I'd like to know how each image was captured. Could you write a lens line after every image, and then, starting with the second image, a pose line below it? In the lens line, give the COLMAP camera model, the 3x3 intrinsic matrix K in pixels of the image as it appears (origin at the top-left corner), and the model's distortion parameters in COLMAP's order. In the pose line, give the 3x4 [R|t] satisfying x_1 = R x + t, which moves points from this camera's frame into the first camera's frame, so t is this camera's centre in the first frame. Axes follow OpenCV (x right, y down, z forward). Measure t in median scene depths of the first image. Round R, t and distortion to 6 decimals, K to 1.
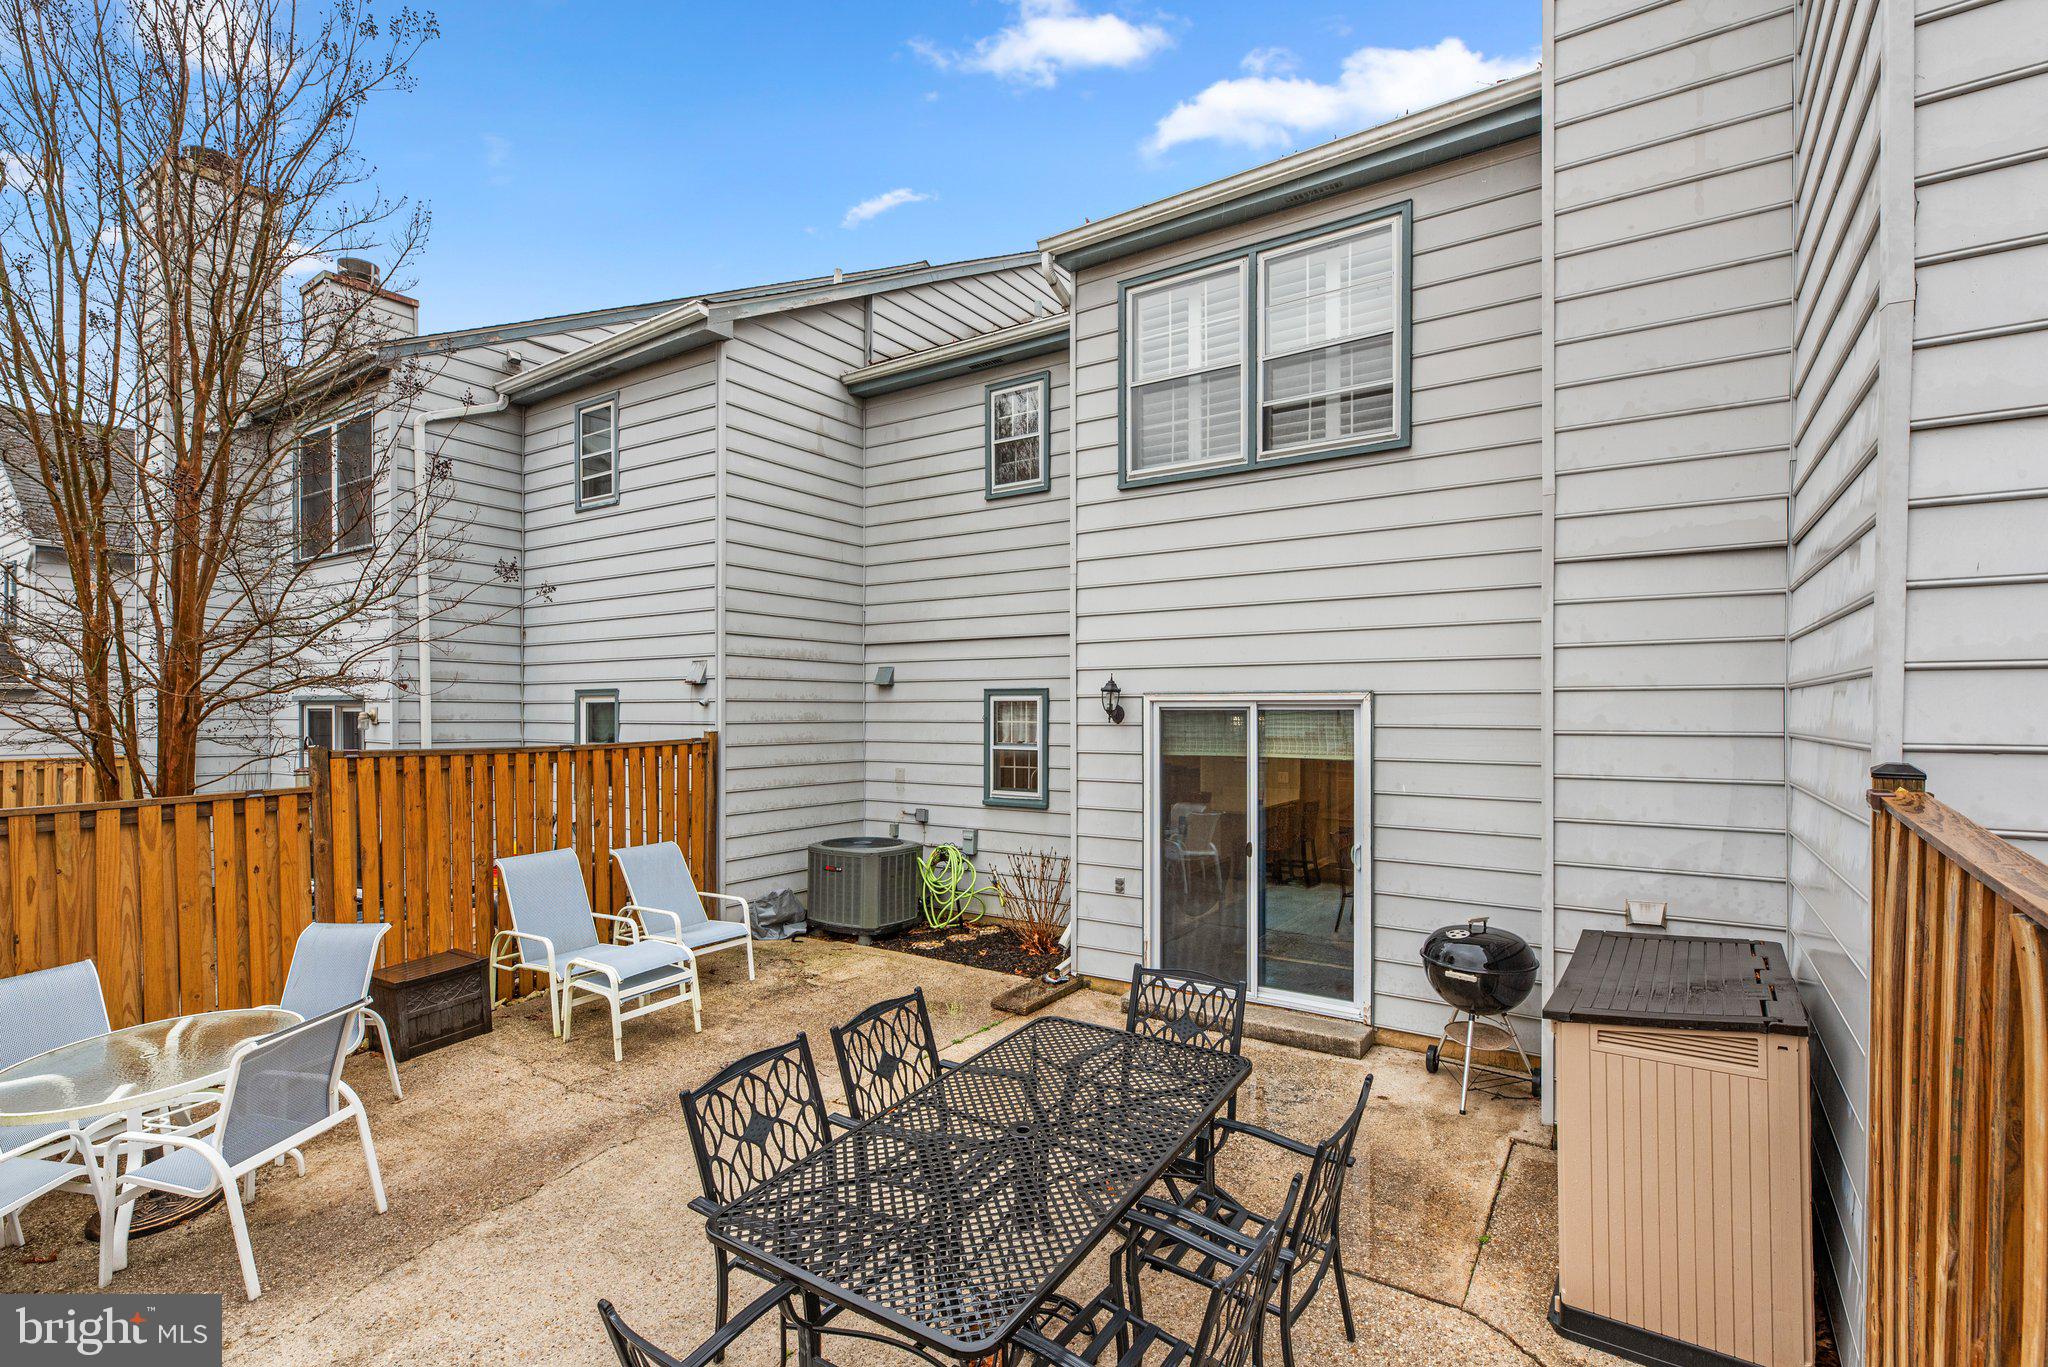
lens RADIAL K [[913.9, 0, 1031.8], [0, 913.9, 702.0], [0, 0, 1]] dist [0.000239, -0.000019]
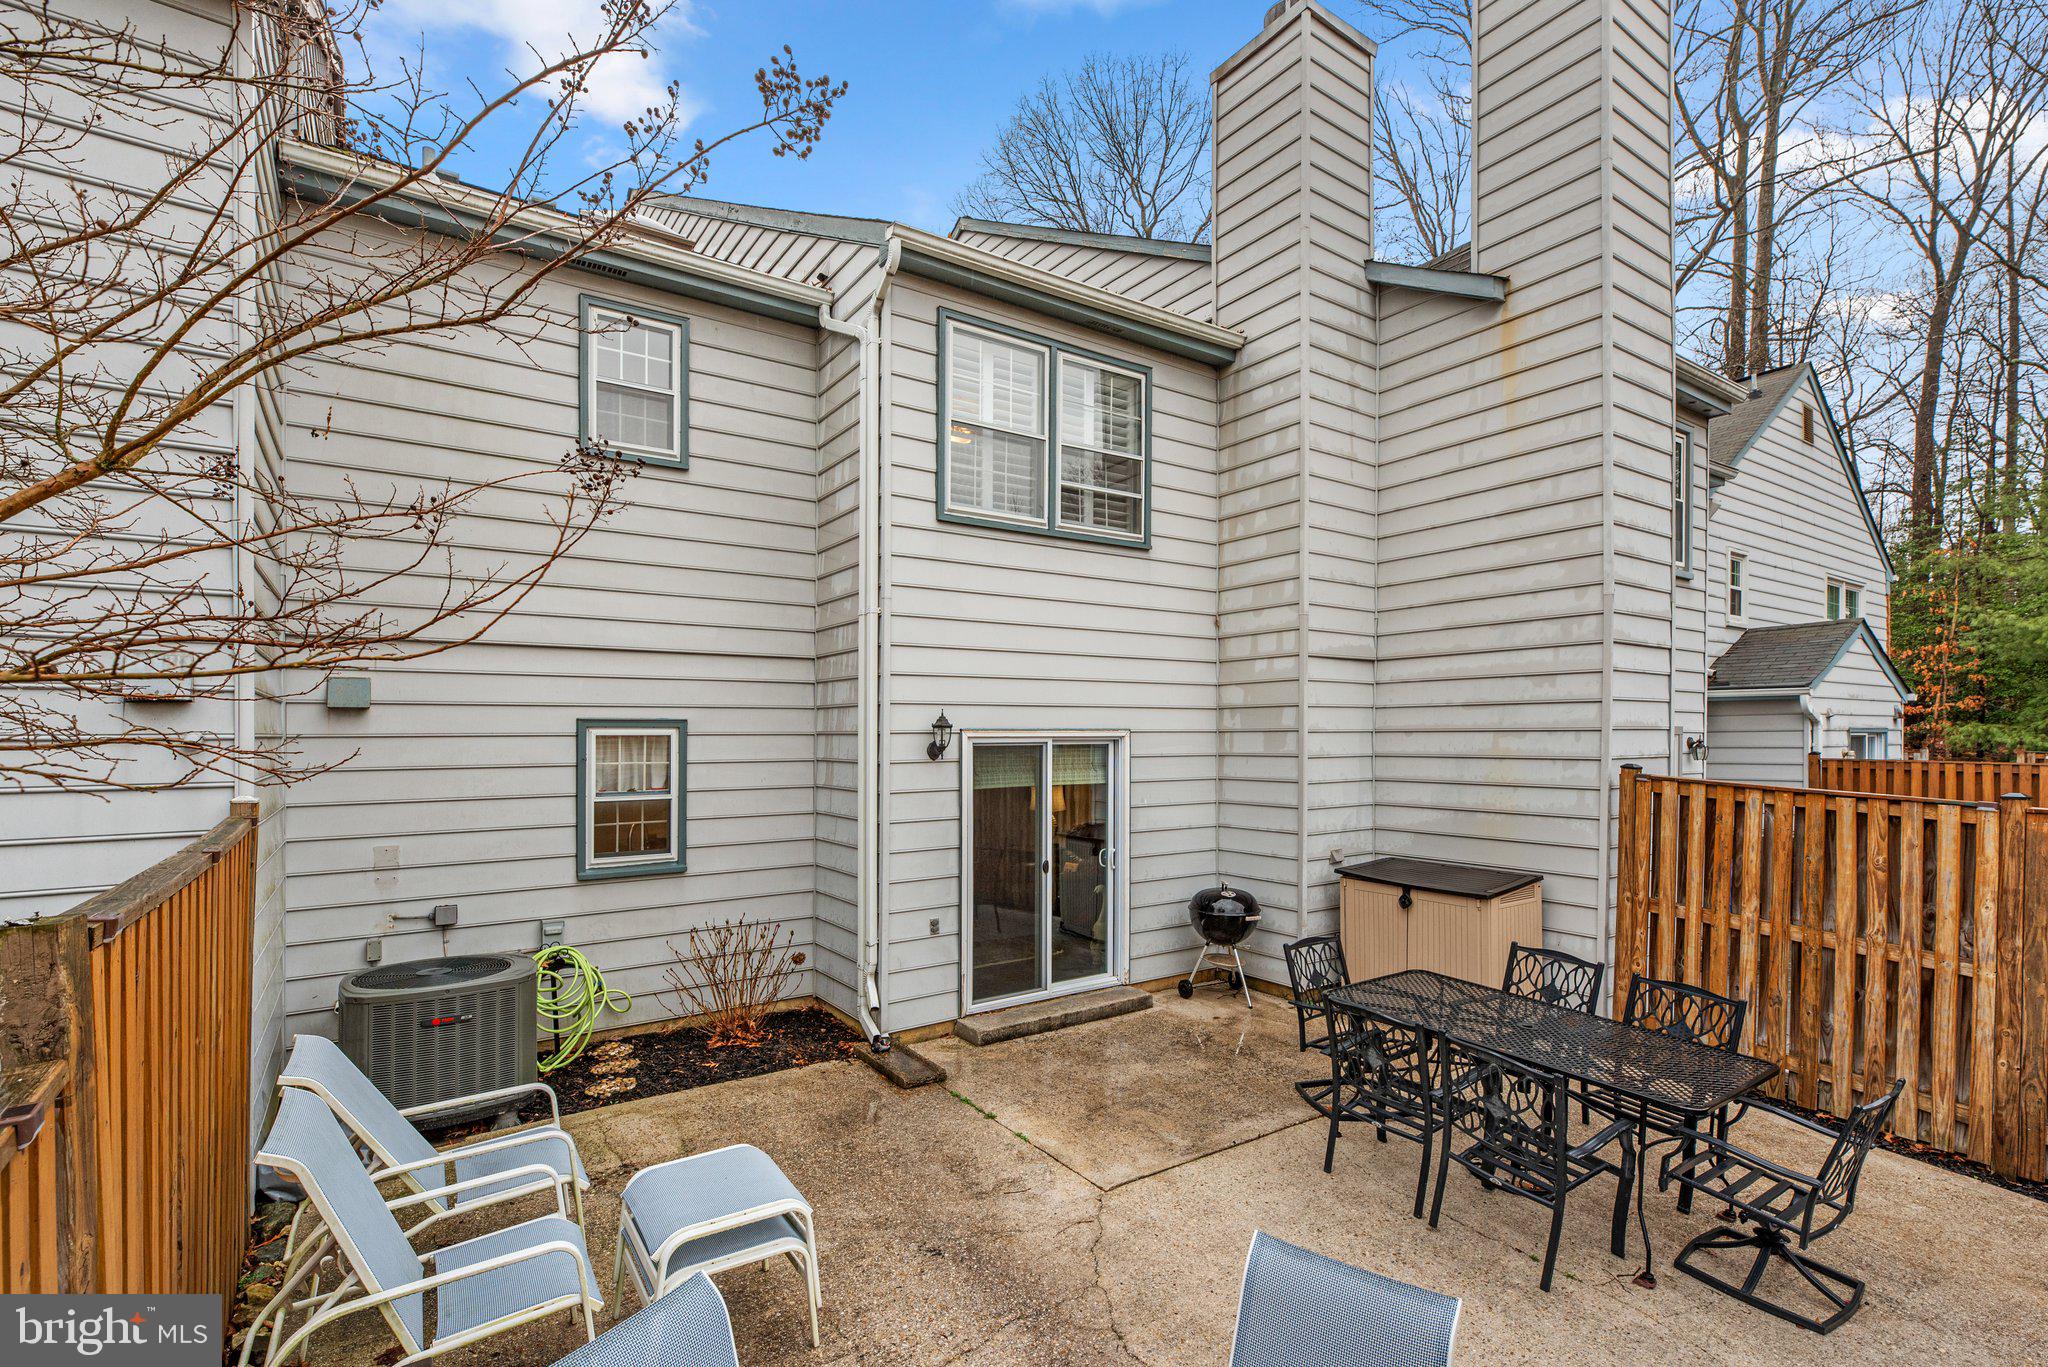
lens RADIAL K [[939.8, 0, 1039.7], [0, 939.8, 736.2], [0, 0, 1]] dist [0.001440, 0.000295]
pose [[0.383054, -0.003636, 0.923719, -0.786839], [-0.004209, 0.999975, 0.005682, -0.008285], [-0.923717, -0.006064, 0.383029, 0.514333]]
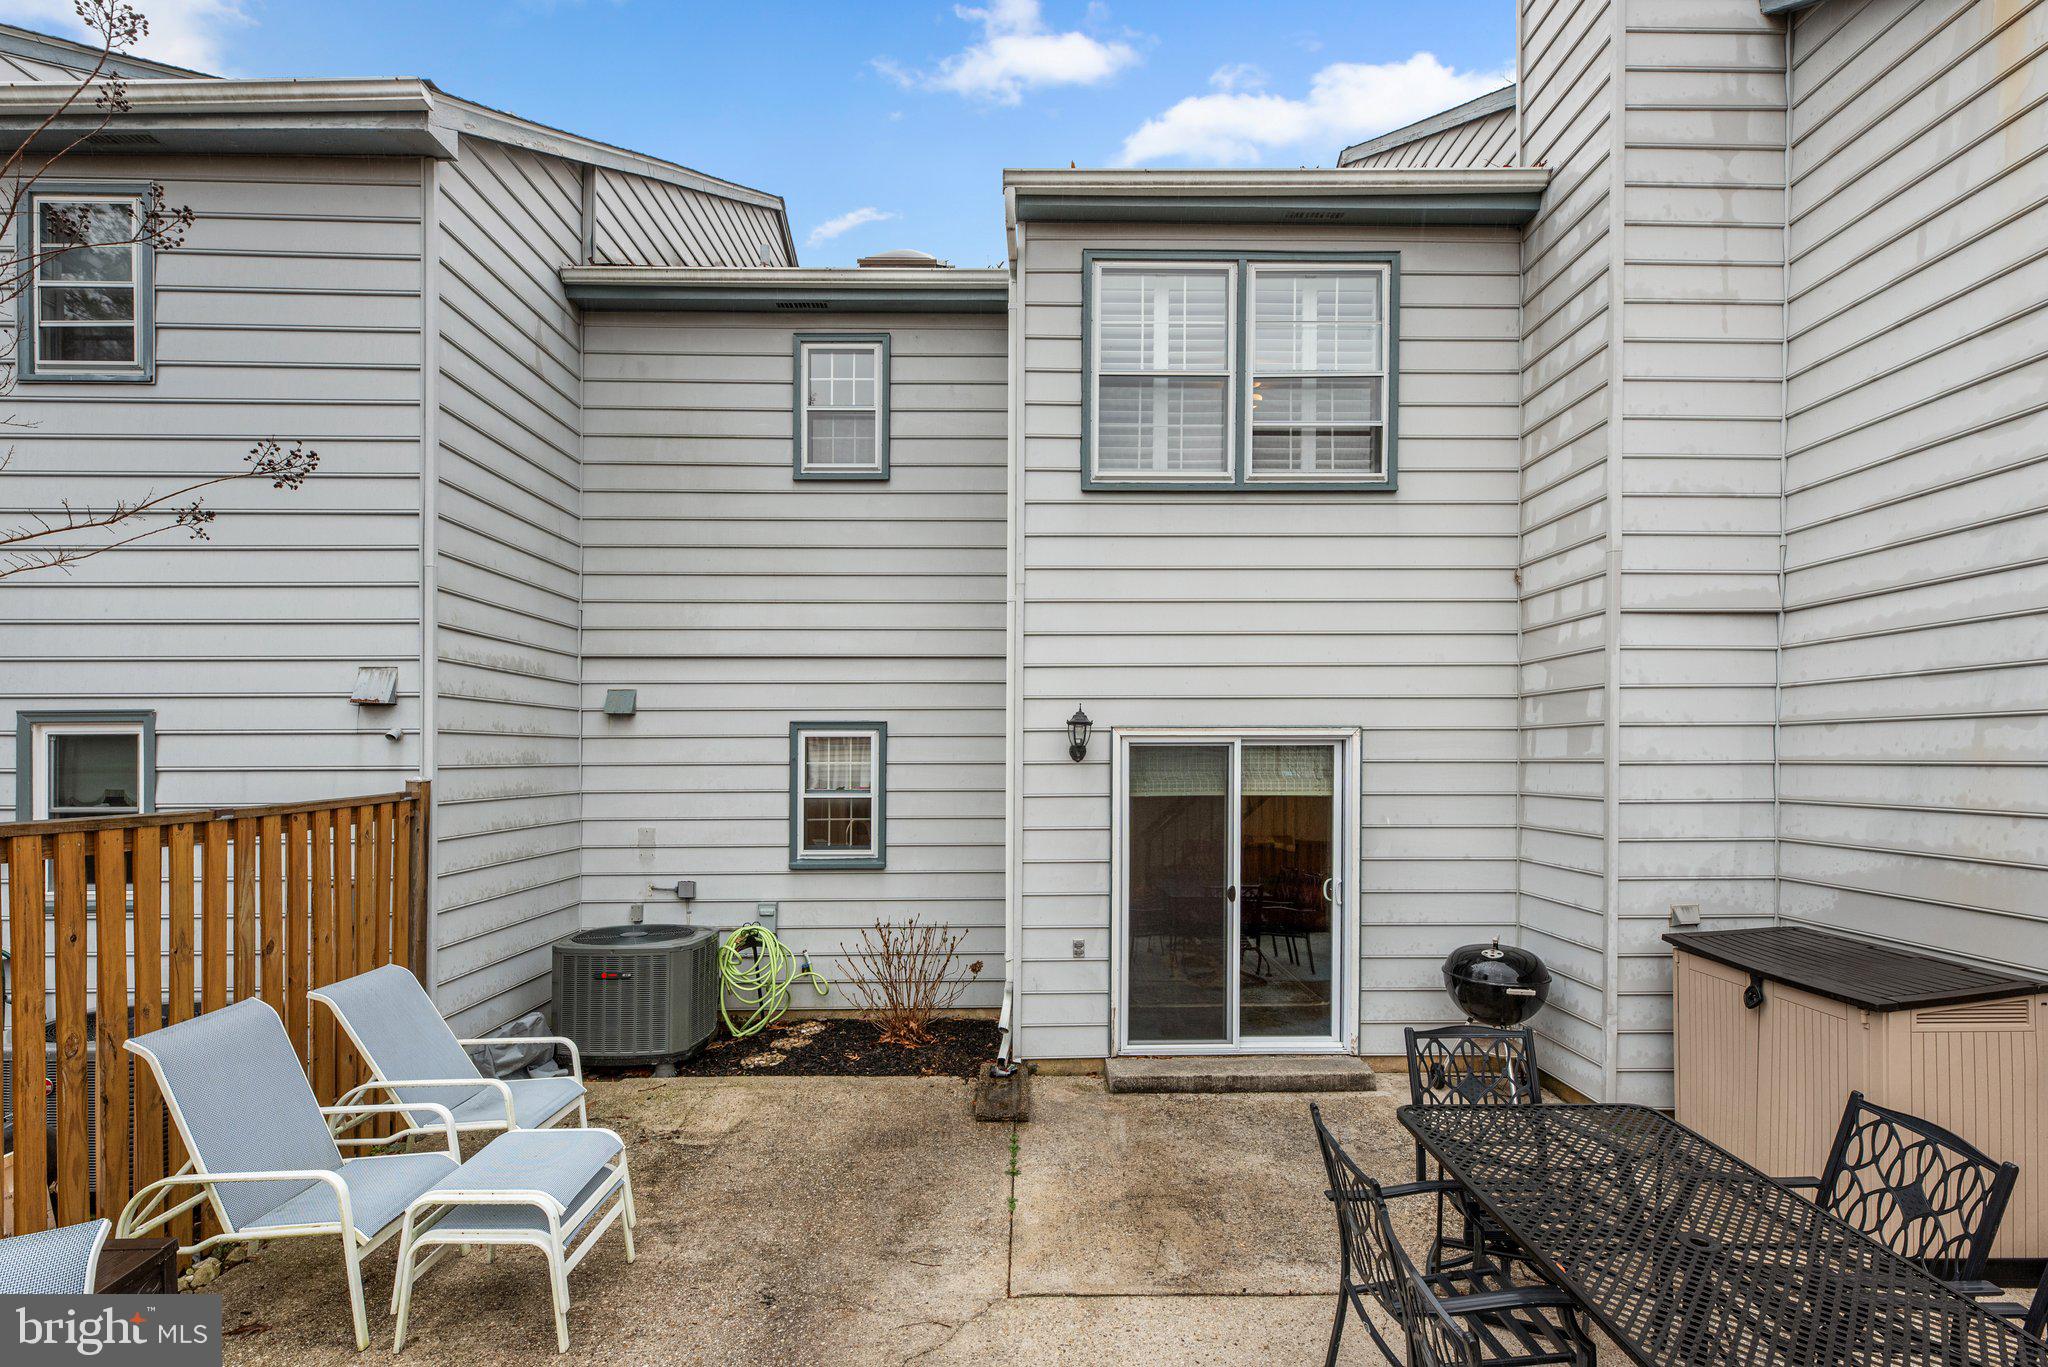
lens RADIAL K [[948.7, 0, 1032.7], [0, 948.7, 753.7], [0, 0, 1]] dist [0.001346, 0.000157]
pose [[0.831012, -0.001738, 0.556252, -0.440868], [-0.002012, 0.999979, 0.006130, 0.010446], [-0.556251, -0.006213, 0.830991, 0.278840]]
